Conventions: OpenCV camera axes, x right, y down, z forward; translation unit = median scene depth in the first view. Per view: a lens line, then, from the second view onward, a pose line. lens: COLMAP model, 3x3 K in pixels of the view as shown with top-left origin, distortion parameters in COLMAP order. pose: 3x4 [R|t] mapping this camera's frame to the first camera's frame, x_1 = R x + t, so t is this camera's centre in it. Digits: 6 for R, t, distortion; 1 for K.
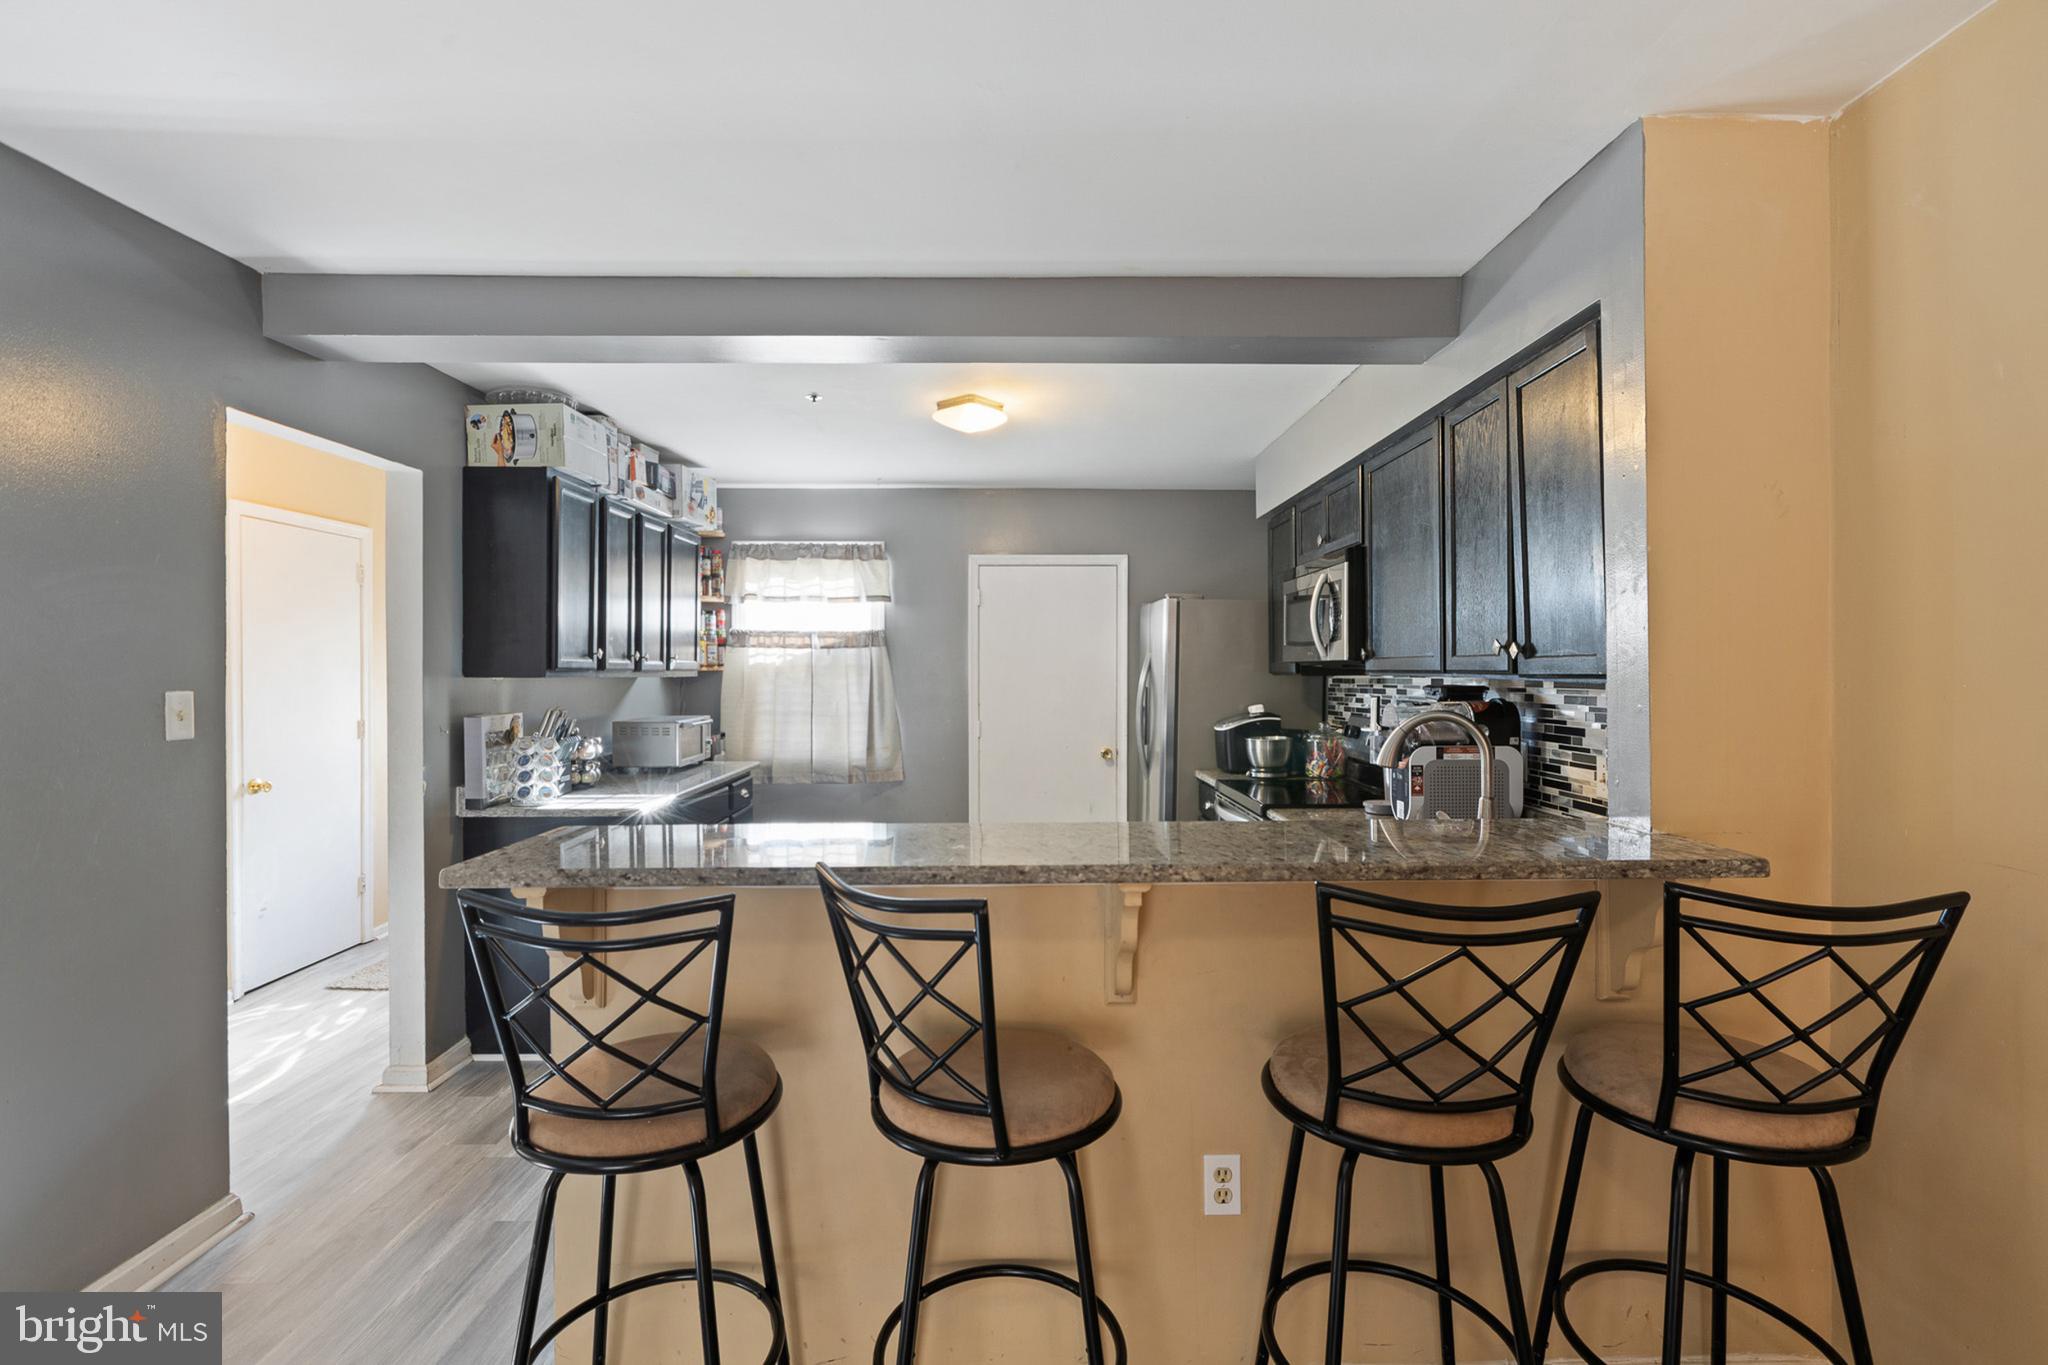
lens RADIAL K [[915.5, 0, 1032.2], [0, 915.5, 675.2], [0, 0, 1]] dist [-0.002992, 0.001770]
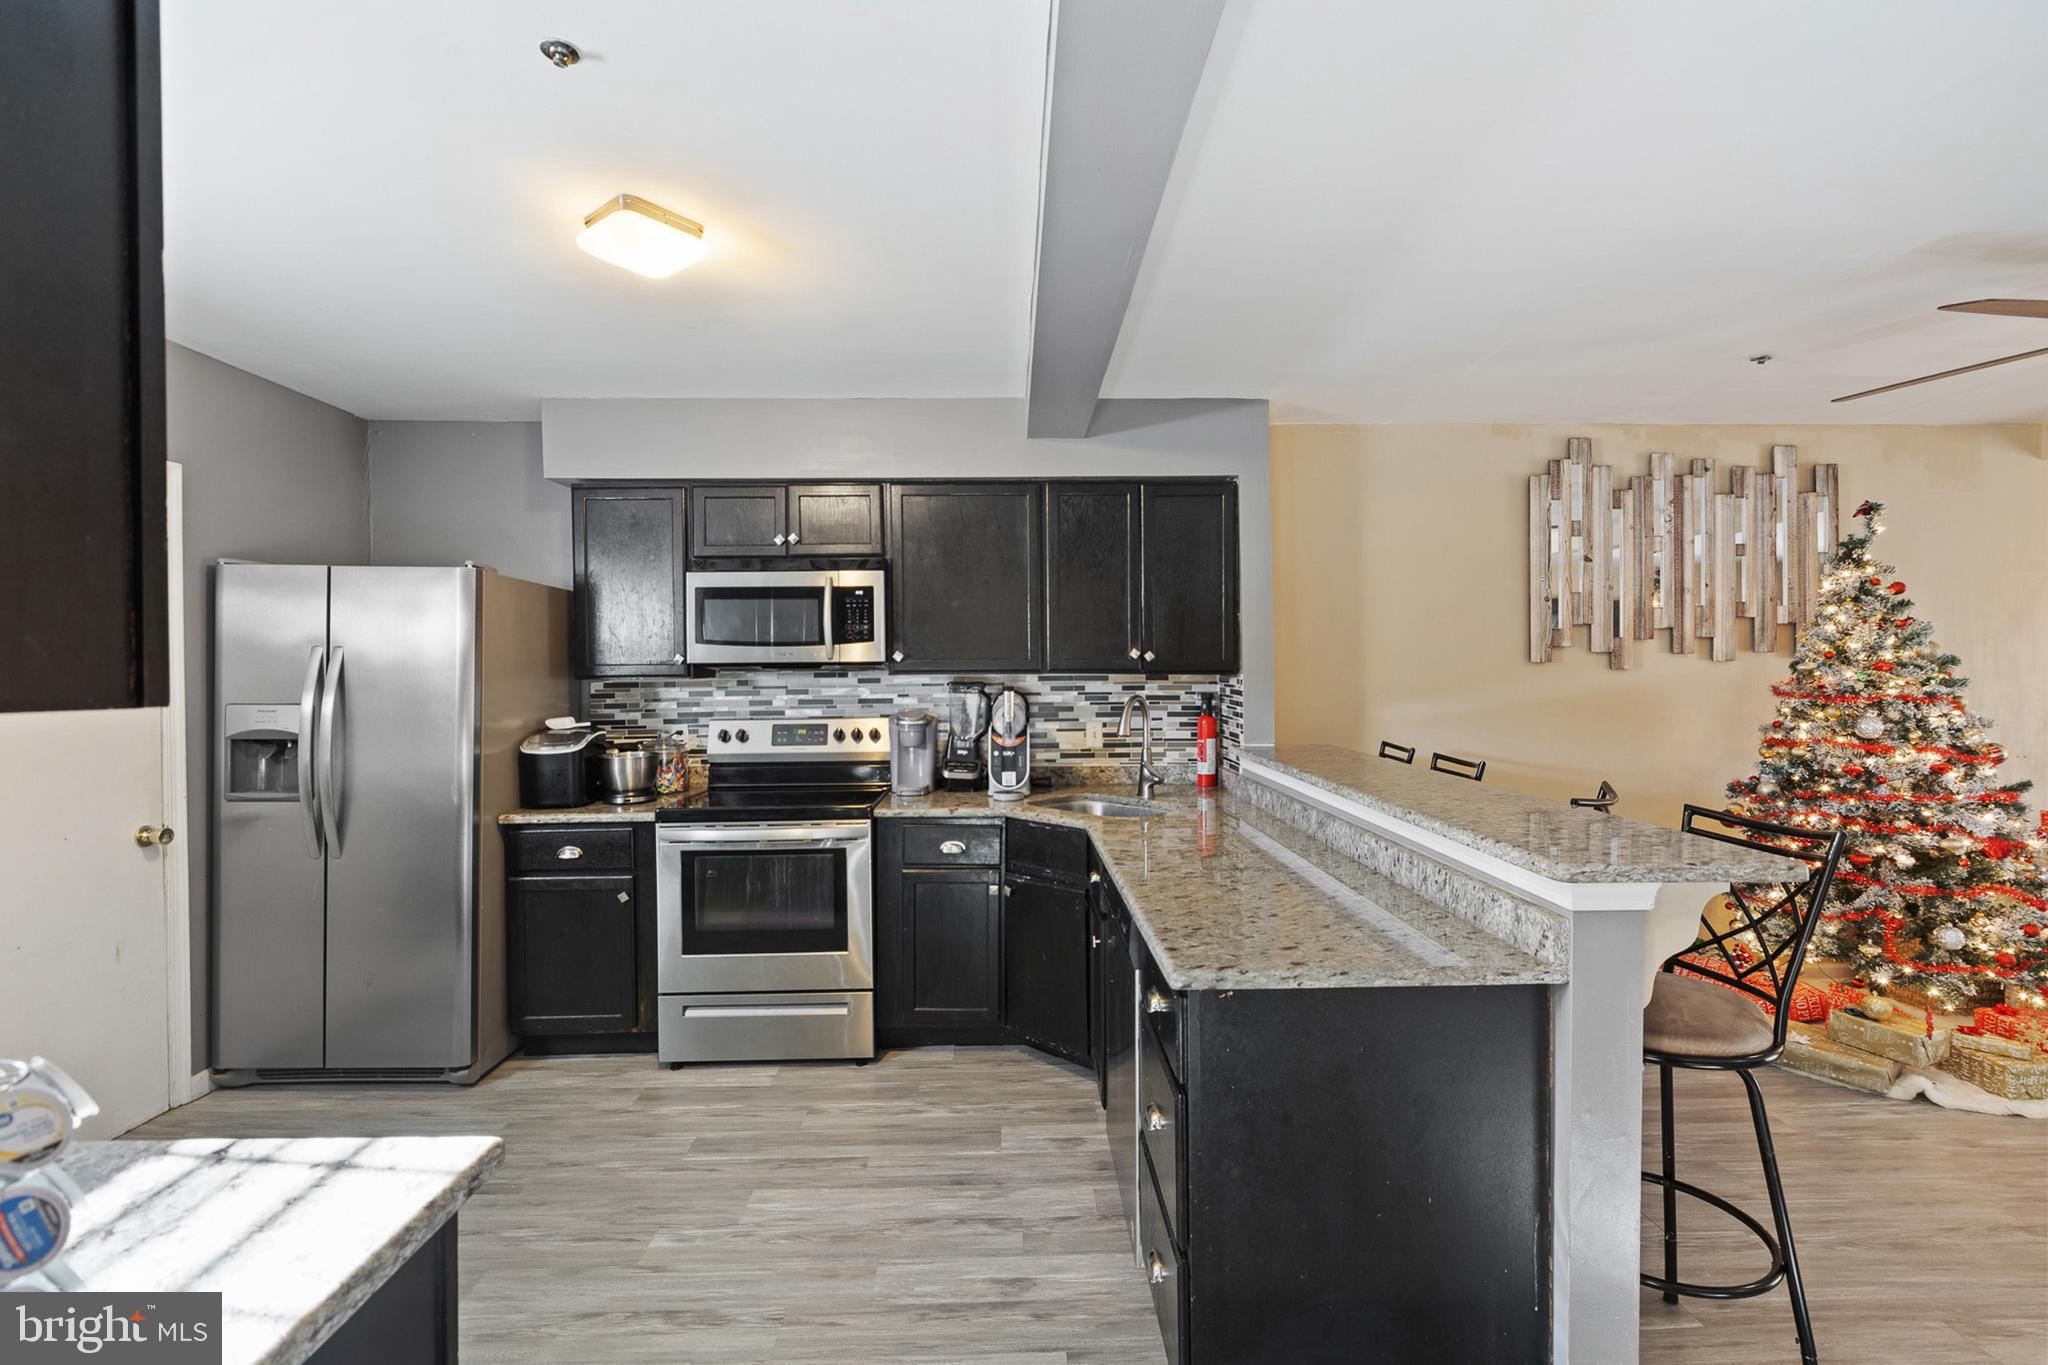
lens RADIAL K [[915.5, 0, 1029.4], [0, 915.5, 677.2], [0, 0, 1]] dist [-0.002992, 0.001770]
pose [[-0.010800, -0.003423, 0.999936, -0.556469], [0.015672, 0.999871, 0.003592, 0.001085], [-0.999819, 0.015710, -0.010745, 0.619603]]
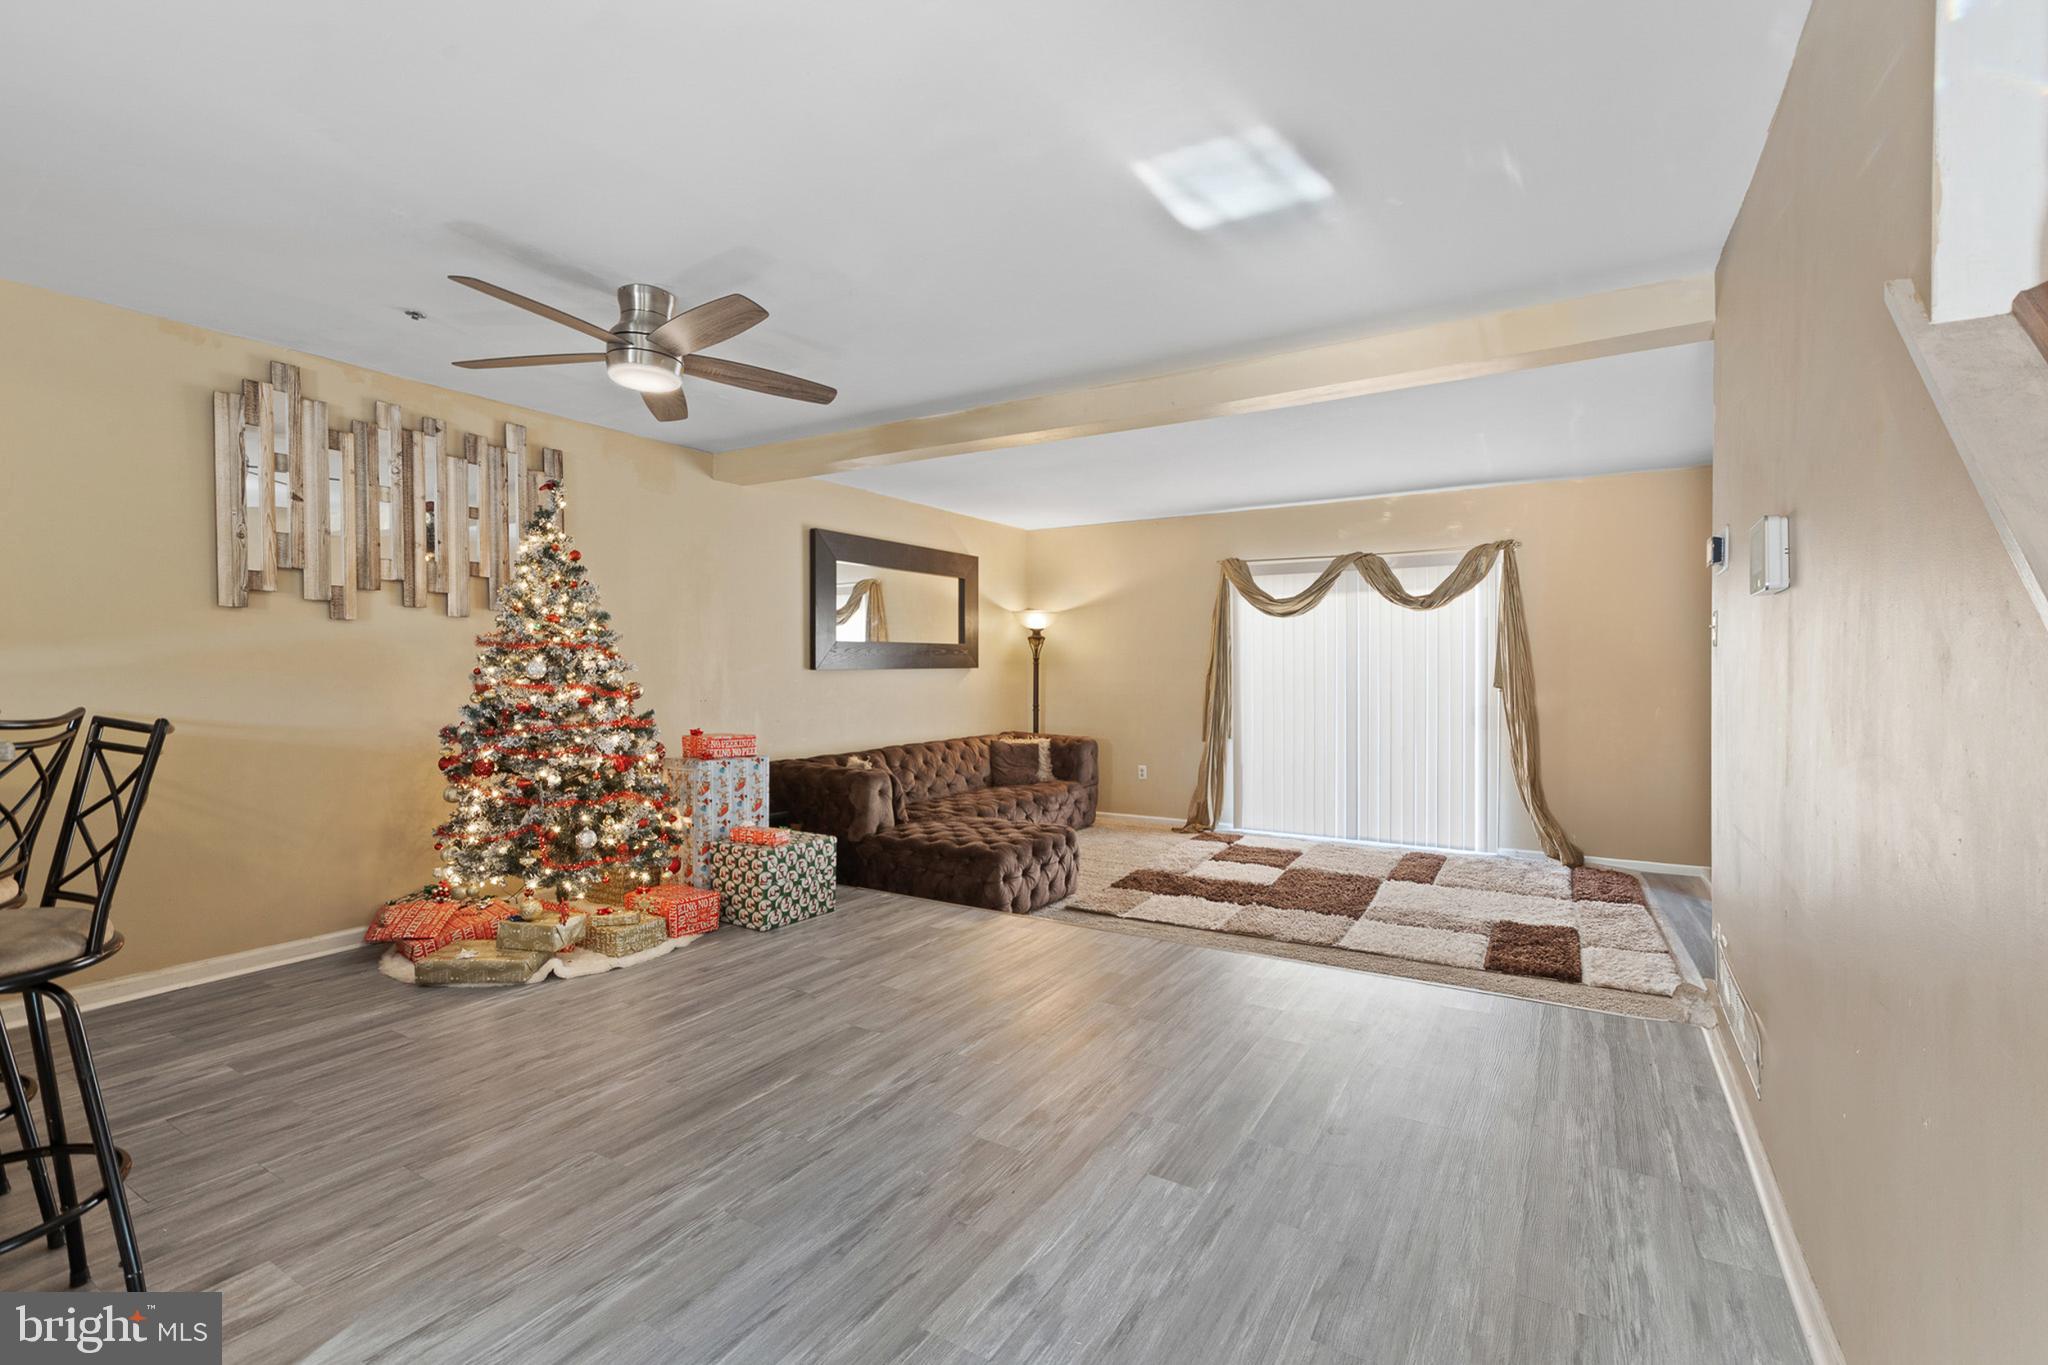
lens RADIAL K [[915.5, 0, 1035.8], [0, 915.5, 676.5], [0, 0, 1]] dist [-0.002992, 0.001770]
pose [[-0.852270, -0.001520, 0.523100, -0.669097], [0.008553, 0.999822, 0.016841, 0.050841], [-0.523032, 0.018827, -0.852105, 0.418325]]
